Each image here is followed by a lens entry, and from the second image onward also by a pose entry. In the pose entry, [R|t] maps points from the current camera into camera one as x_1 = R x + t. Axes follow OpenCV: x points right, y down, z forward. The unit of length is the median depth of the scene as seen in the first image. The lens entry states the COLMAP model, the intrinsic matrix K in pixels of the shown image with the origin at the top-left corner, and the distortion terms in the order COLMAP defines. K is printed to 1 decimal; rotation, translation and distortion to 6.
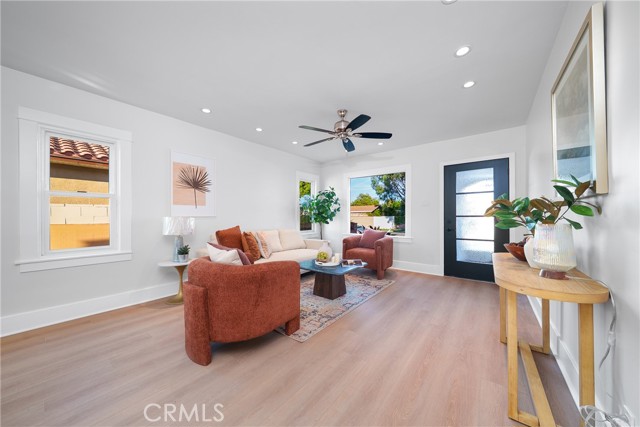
lens RADIAL K [[220.0, 0, 321.3], [0, 220.0, 213.7], [0, 0, 1]] dist [-0.000440, -0.000020]
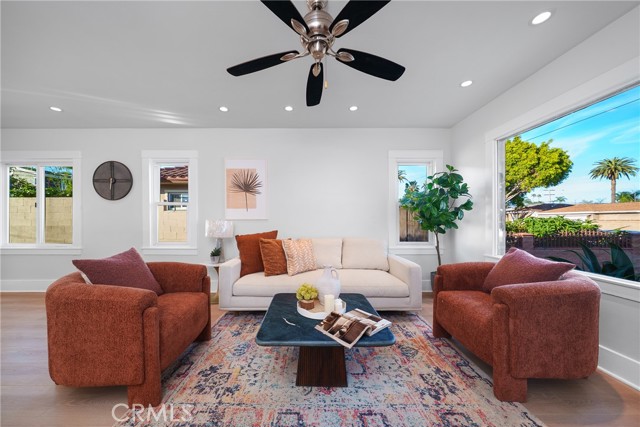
lens RADIAL K [[222.1, 0, 309.8], [0, 222.1, 215.0], [0, 0, 1]] dist [-0.002279, -0.000142]
pose [[0.612937, -0.014185, -0.790004, 0.435449], [0.011271, 0.999894, -0.009208, 0.005347], [0.790051, -0.003260, 0.613032, 0.651044]]
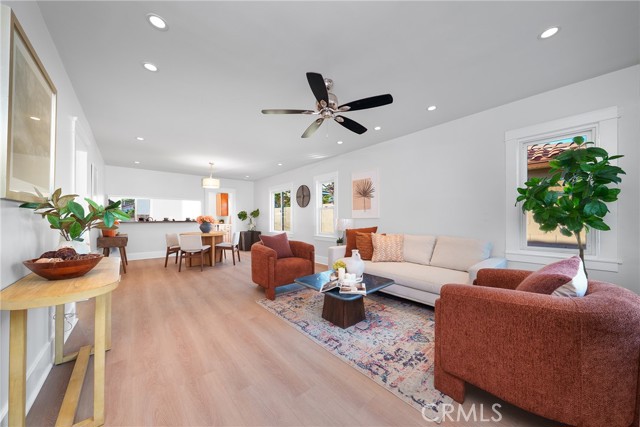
lens RADIAL K [[220.0, 0, 321.3], [0, 220.0, 213.7], [0, 0, 1]] dist [-0.000440, -0.000020]
pose [[-0.190868, -0.017955, -0.981452, 0.810515], [0.021308, 0.999521, -0.022429, 0.011825], [0.981384, -0.025194, -0.190394, 1.066516]]
